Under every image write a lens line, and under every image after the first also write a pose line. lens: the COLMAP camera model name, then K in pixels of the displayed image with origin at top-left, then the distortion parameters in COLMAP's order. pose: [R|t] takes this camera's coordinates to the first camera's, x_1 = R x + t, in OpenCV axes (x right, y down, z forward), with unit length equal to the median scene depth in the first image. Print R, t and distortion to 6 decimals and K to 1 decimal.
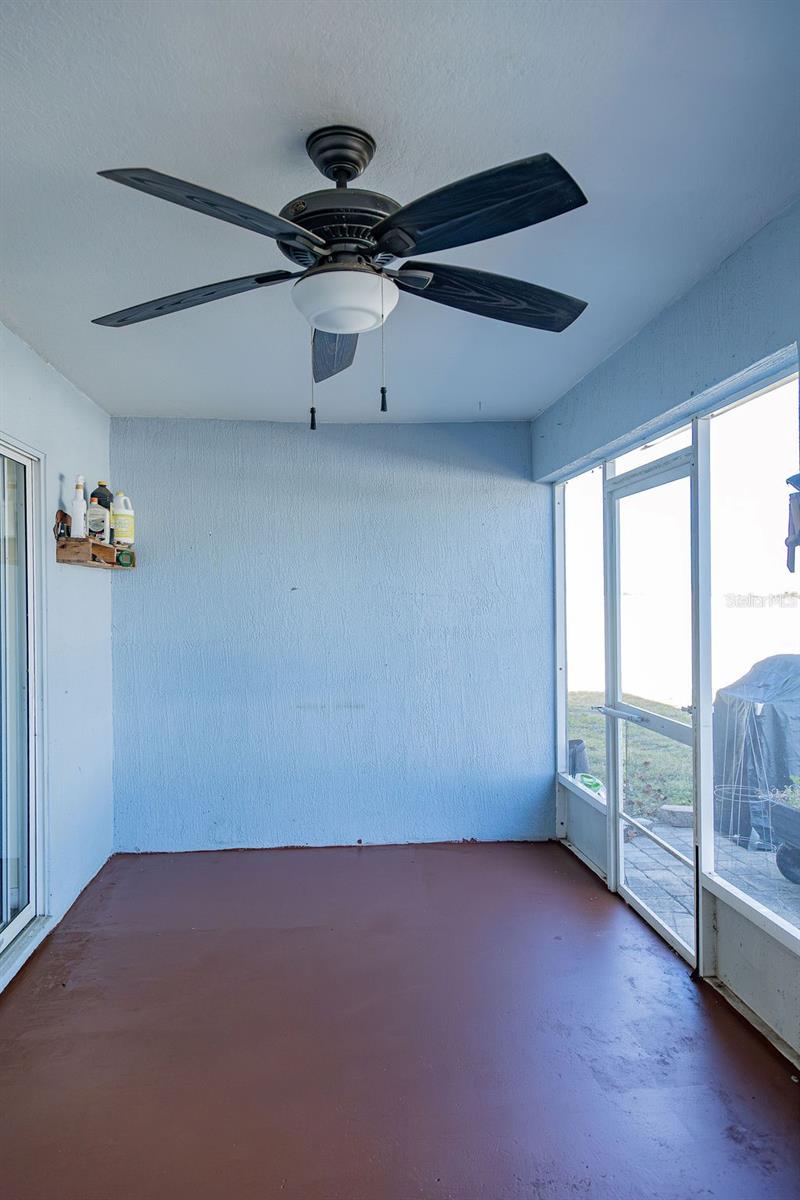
lens RADIAL K [[794.6, 0, 400.0], [0, 794.6, 600.0], [0, 0, 1]] dist [0.013826, 0.001007]
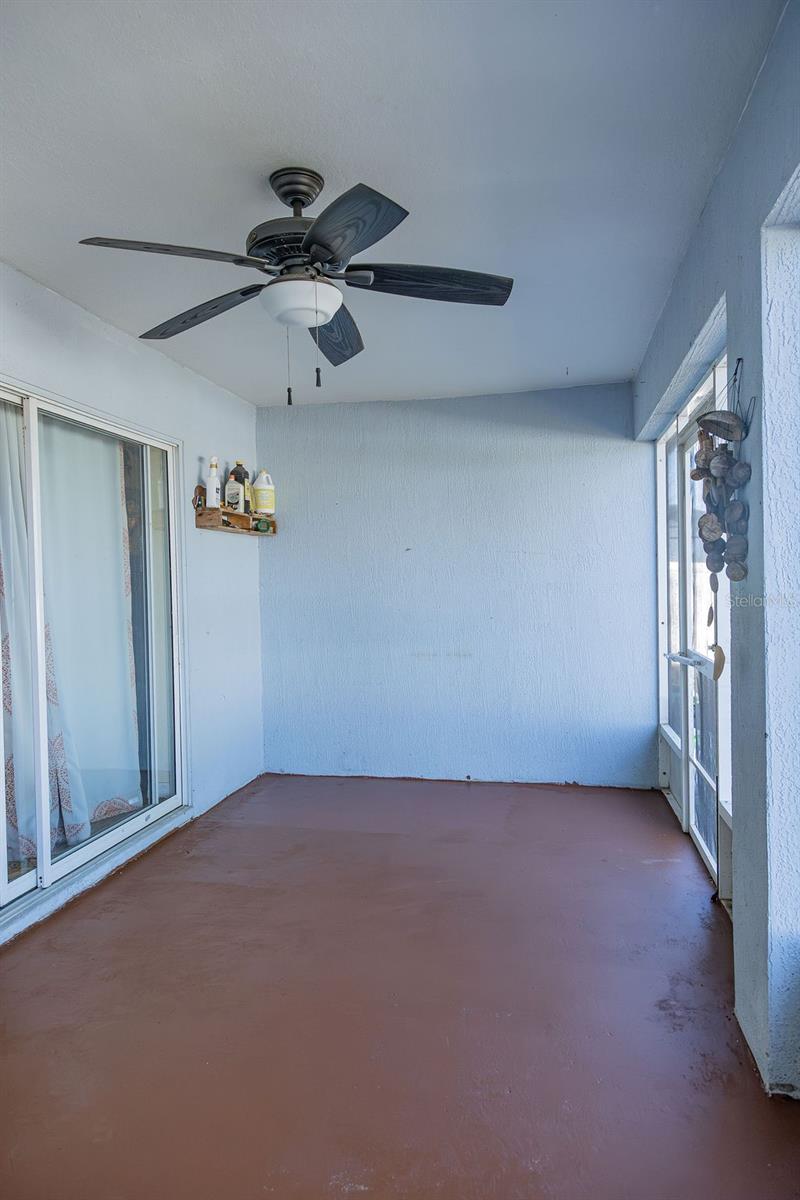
lens RADIAL K [[794.6, 0, 400.0], [0, 794.6, 600.0], [0, 0, 1]] dist [0.013826, 0.001007]
pose [[0.957309, -0.002691, -0.289055, 0.207050], [0.010029, 0.999664, 0.023909, 0.034725], [0.288894, -0.025787, 0.957014, -0.090651]]
